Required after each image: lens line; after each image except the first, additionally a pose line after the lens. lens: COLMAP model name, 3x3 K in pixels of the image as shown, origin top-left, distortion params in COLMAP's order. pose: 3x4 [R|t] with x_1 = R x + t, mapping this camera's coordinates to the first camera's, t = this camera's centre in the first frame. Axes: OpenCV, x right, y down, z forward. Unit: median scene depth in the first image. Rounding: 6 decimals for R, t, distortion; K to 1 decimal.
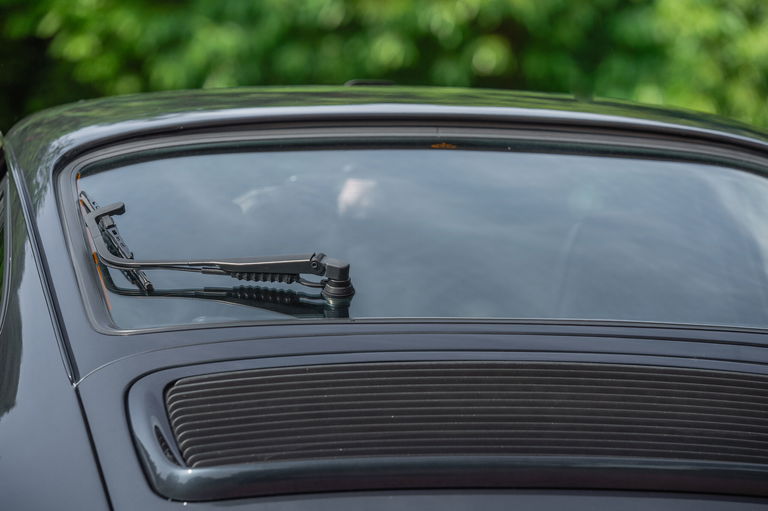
lens RADIAL K [[4444.7, 0, 384.1], [0, 4444.7, 255.8], [0, 0, 1]] dist [1.075818, 0.000000]
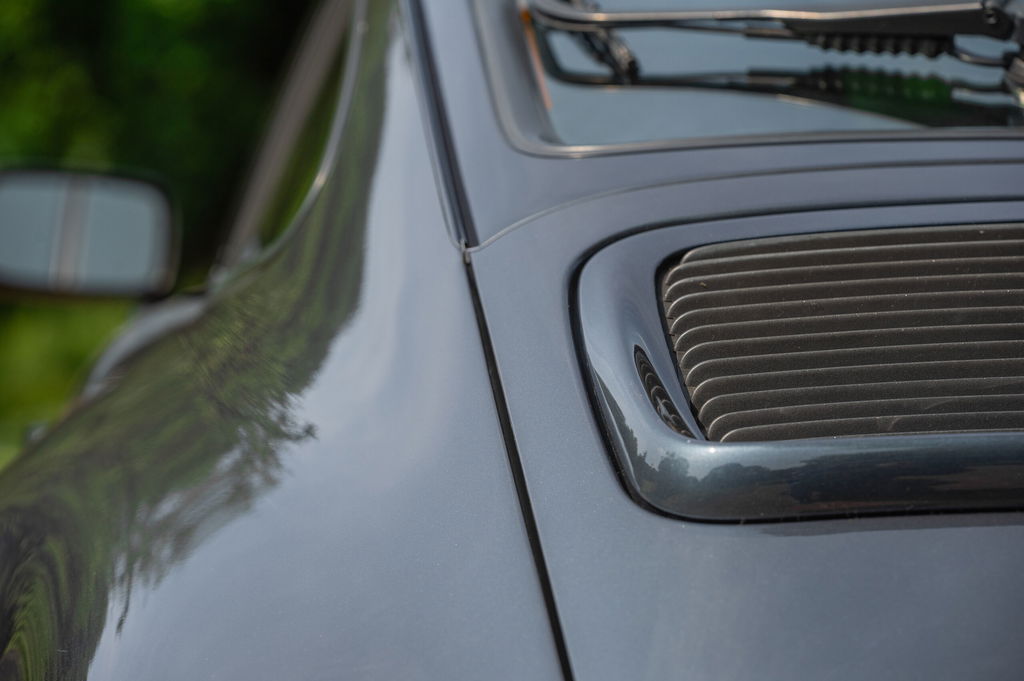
lens RADIAL K [[4993.7, 0, 512.0], [0, 4993.7, 340.2], [0, 0, 1]] dist [0.402837, 0.000000]
pose [[0.996566, 0.022205, -0.079773, -0.023834], [-0.020681, 0.999588, 0.019879, 0.027401], [0.080182, -0.018161, 0.996615, 0.500371]]
